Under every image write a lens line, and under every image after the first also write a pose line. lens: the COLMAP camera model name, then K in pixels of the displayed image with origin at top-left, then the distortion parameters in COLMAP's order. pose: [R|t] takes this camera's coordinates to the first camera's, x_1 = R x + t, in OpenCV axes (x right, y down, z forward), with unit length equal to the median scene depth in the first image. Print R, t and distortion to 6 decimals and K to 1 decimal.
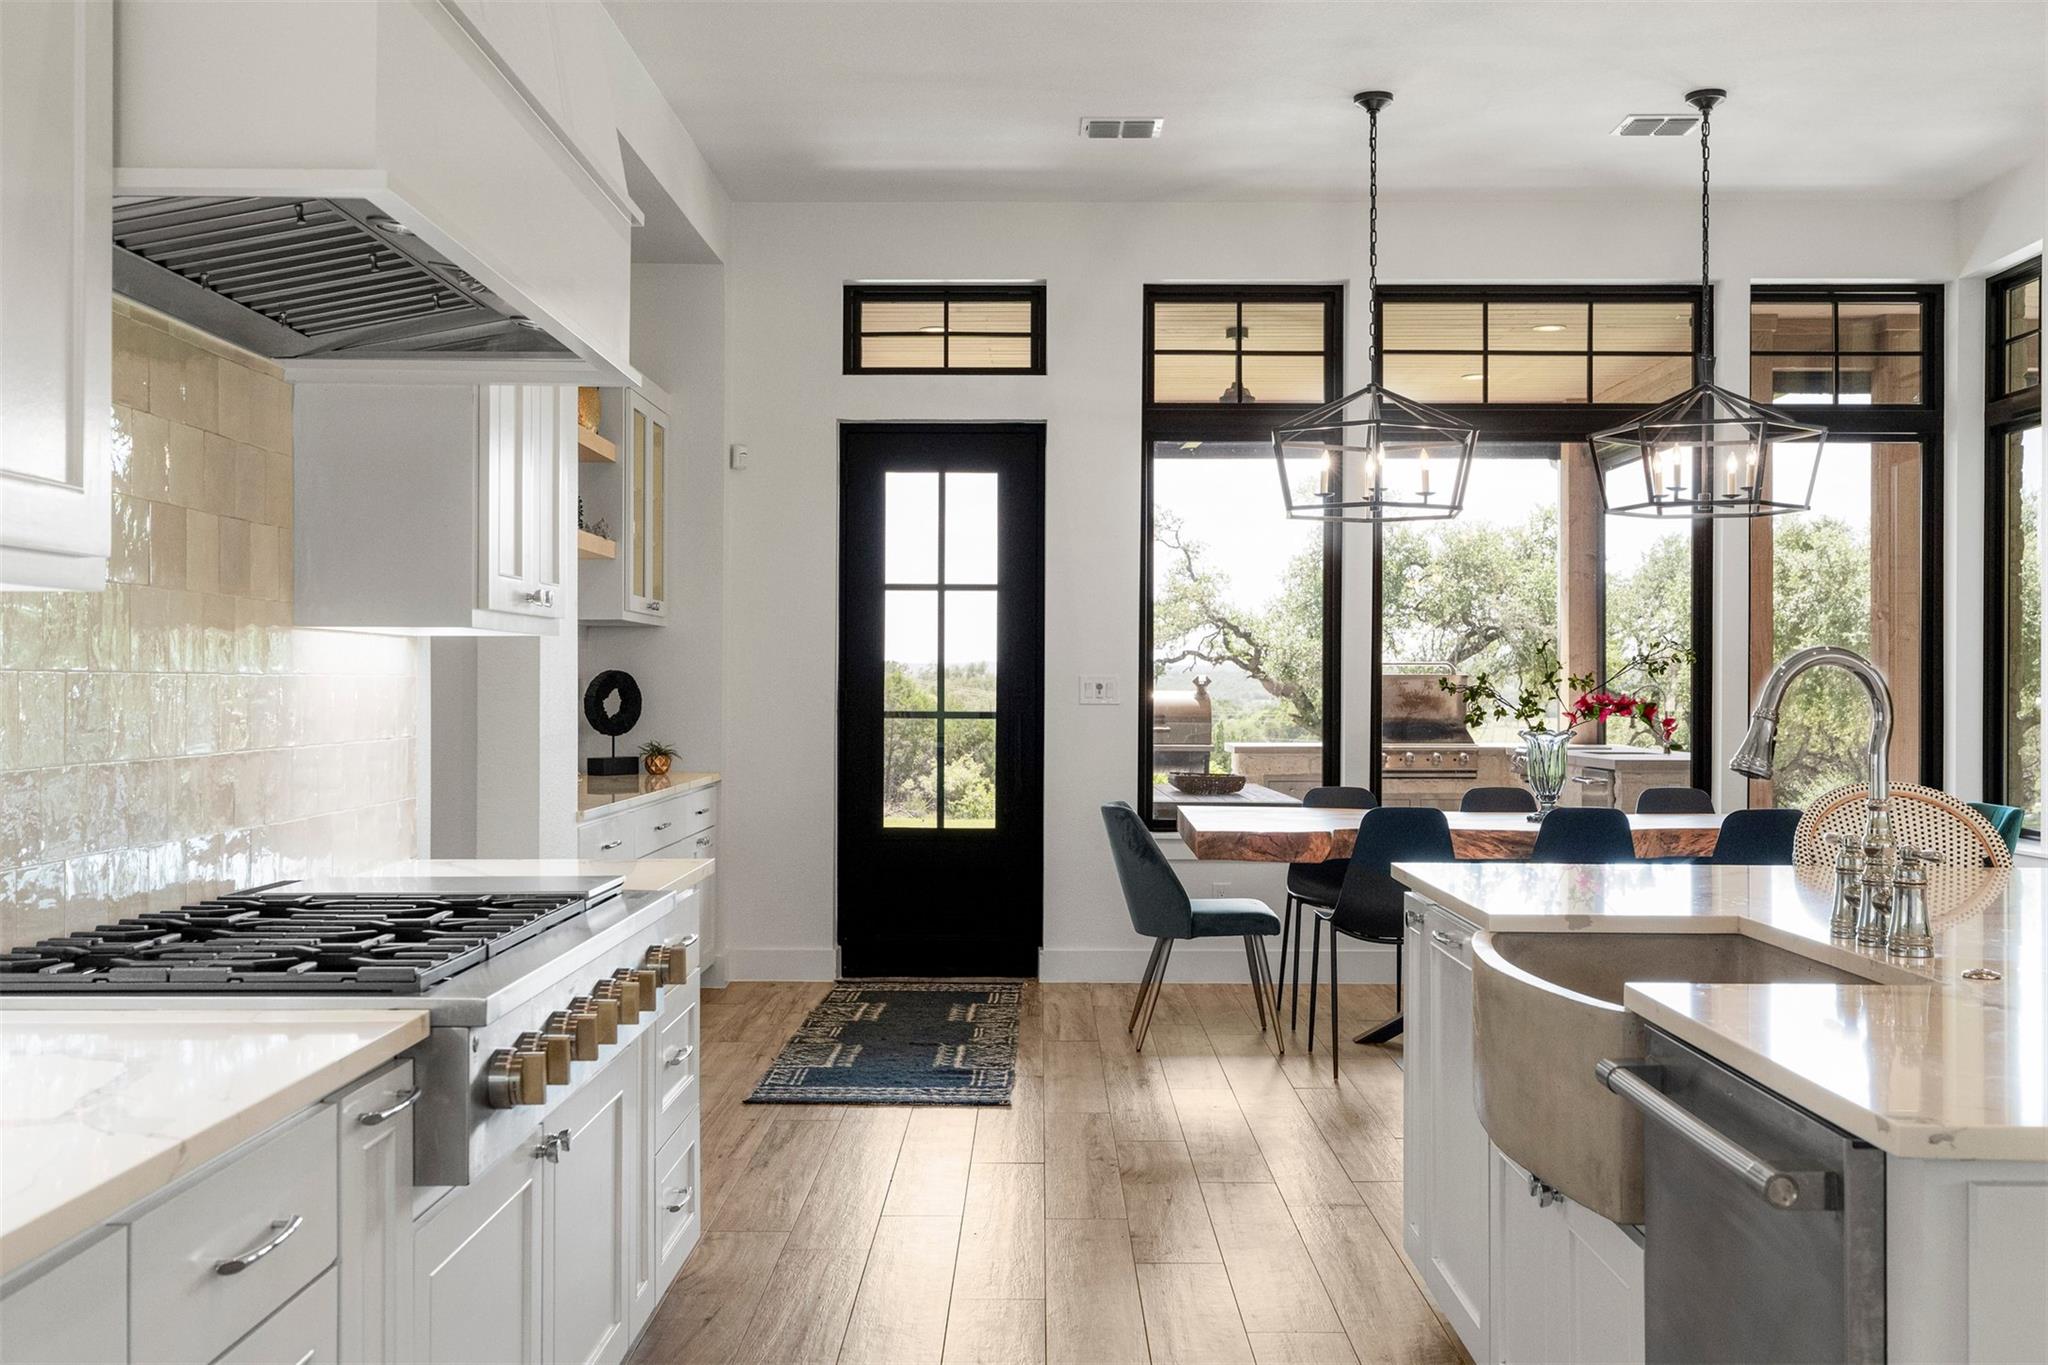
lens RADIAL K [[2035.7, 0, 1024.0], [0, 2035.7, 682.5], [0, 0, 1]] dist [0.000201, -0.004154]
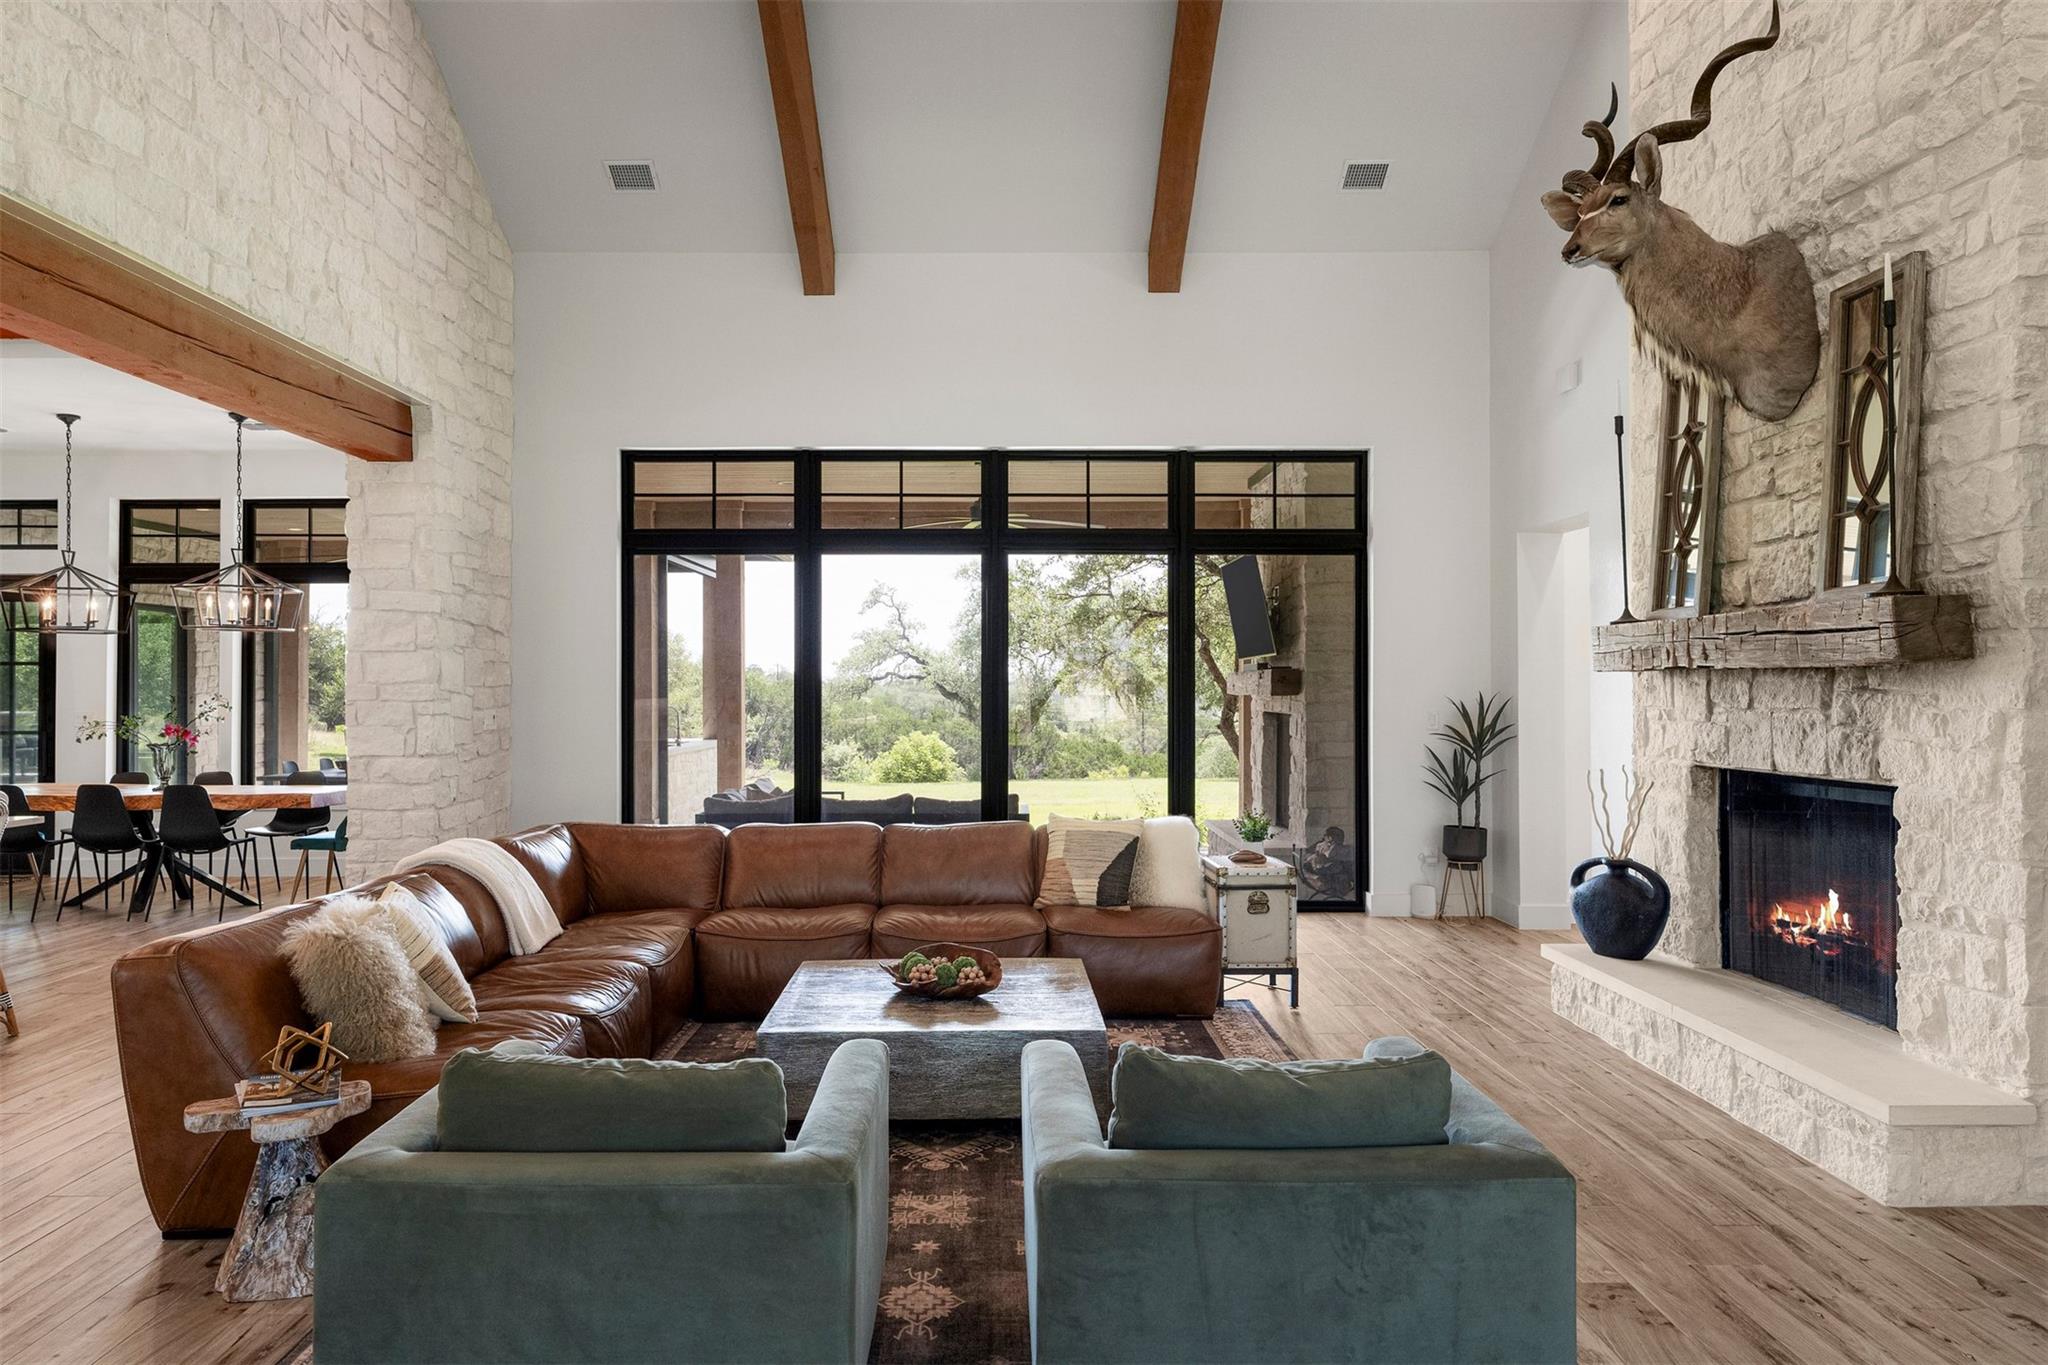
lens RADIAL K [[1337.5, 0, 995.2], [0, 1337.5, 680.5], [0, 0, 1]] dist [-0.002341, 0.000337]
pose [[0.999917, -0.005188, 0.011782, 0.873317], [0.005243, 0.999976, -0.004596, -0.021709], [-0.011758, 0.004658, 0.999920, -0.232827]]
